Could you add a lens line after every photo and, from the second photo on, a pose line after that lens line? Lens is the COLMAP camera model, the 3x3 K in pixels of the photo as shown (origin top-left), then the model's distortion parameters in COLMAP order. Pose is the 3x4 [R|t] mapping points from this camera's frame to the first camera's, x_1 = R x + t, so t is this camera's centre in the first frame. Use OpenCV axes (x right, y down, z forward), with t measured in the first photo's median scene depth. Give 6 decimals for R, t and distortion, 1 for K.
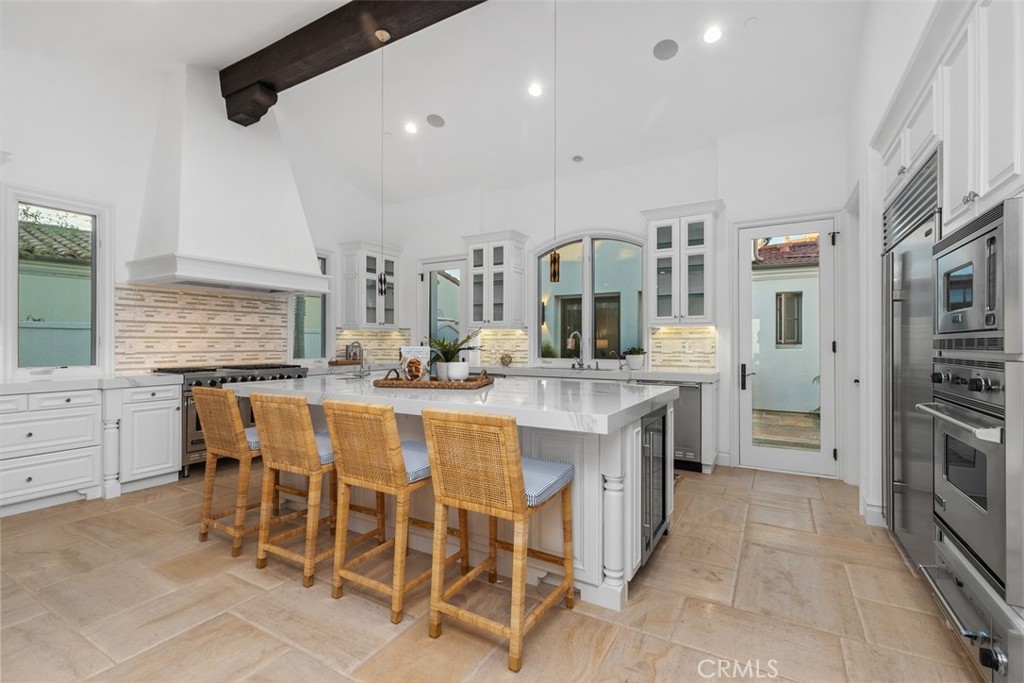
lens RADIAL K [[465.2, 0, 510.0], [0, 465.2, 341.1], [0, 0, 1]] dist [0.012335, -0.003899]
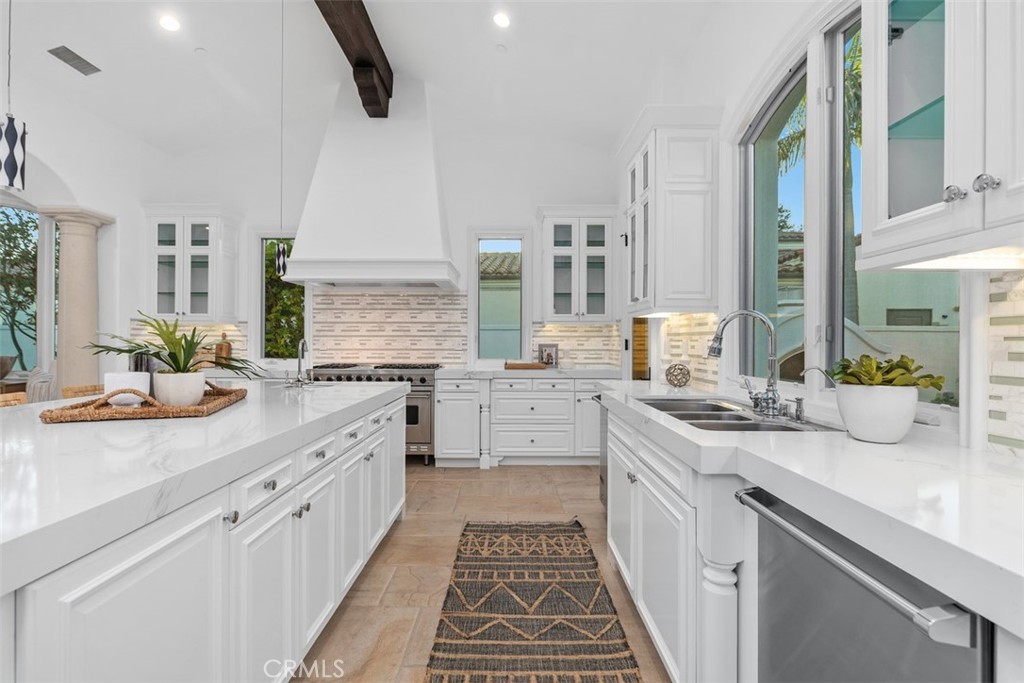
lens RADIAL K [[478.9, 0, 513.2], [0, 478.9, 340.1], [0, 0, 1]] dist [-0.002407, 0.001203]
pose [[0.498746, -0.002061, -0.866746, 0.411495], [0.002567, 0.999996, -0.000900, 0.003709], [0.866744, -0.001776, 0.498749, 0.708154]]
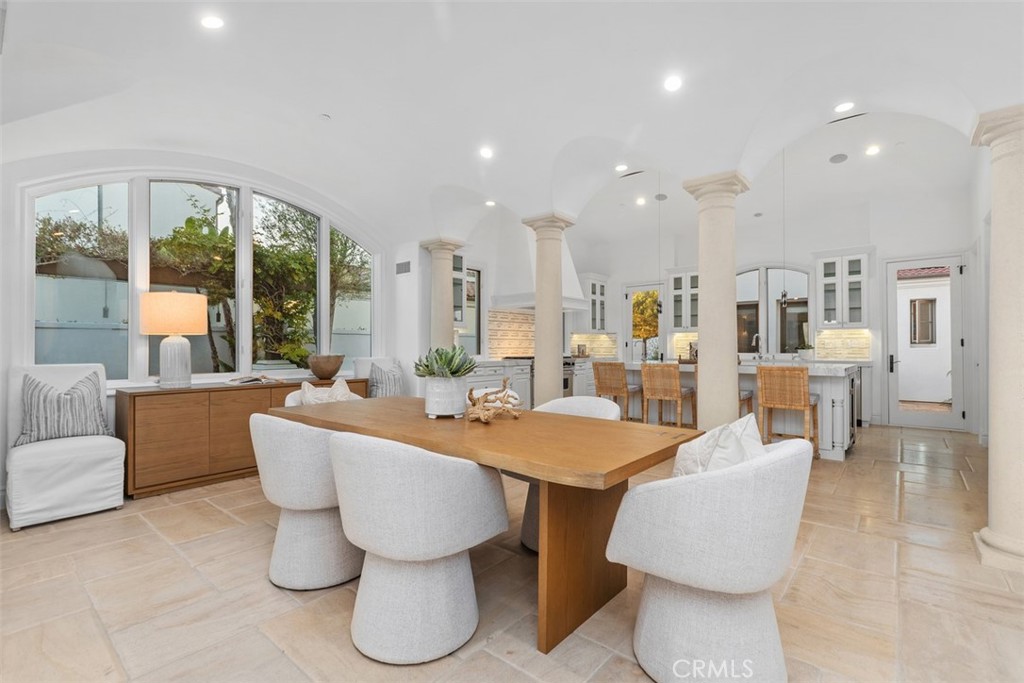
lens RADIAL K [[465.2, 0, 509.5], [0, 465.2, 343.1], [0, 0, 1]] dist [0.012335, -0.003899]
pose [[0.984264, -0.004653, -0.176642, -0.386856], [0.003765, 0.999979, -0.005360, 0.014487], [0.176663, 0.004611, 0.984261, -0.606581]]
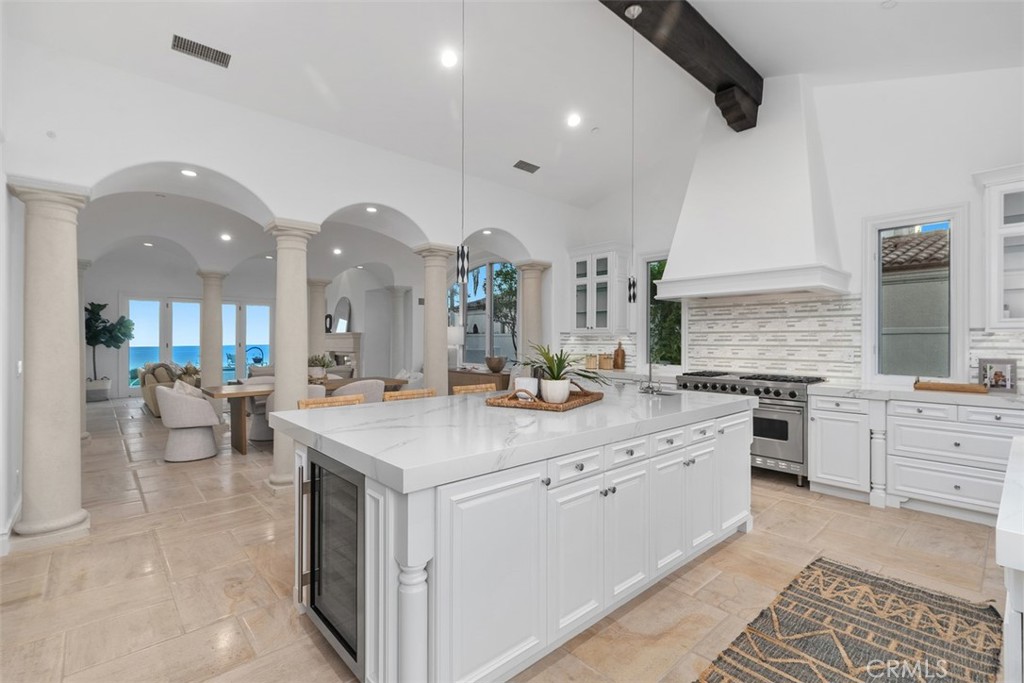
lens RADIAL K [[465.2, 0, 508.6], [0, 465.2, 338.9], [0, 0, 1]] dist [0.012335, -0.003899]
pose [[-0.315641, -0.003244, -0.948873, 0.489735], [0.002062, 0.999989, -0.004104, -0.018260], [0.948876, -0.003252, -0.315631, 0.794485]]
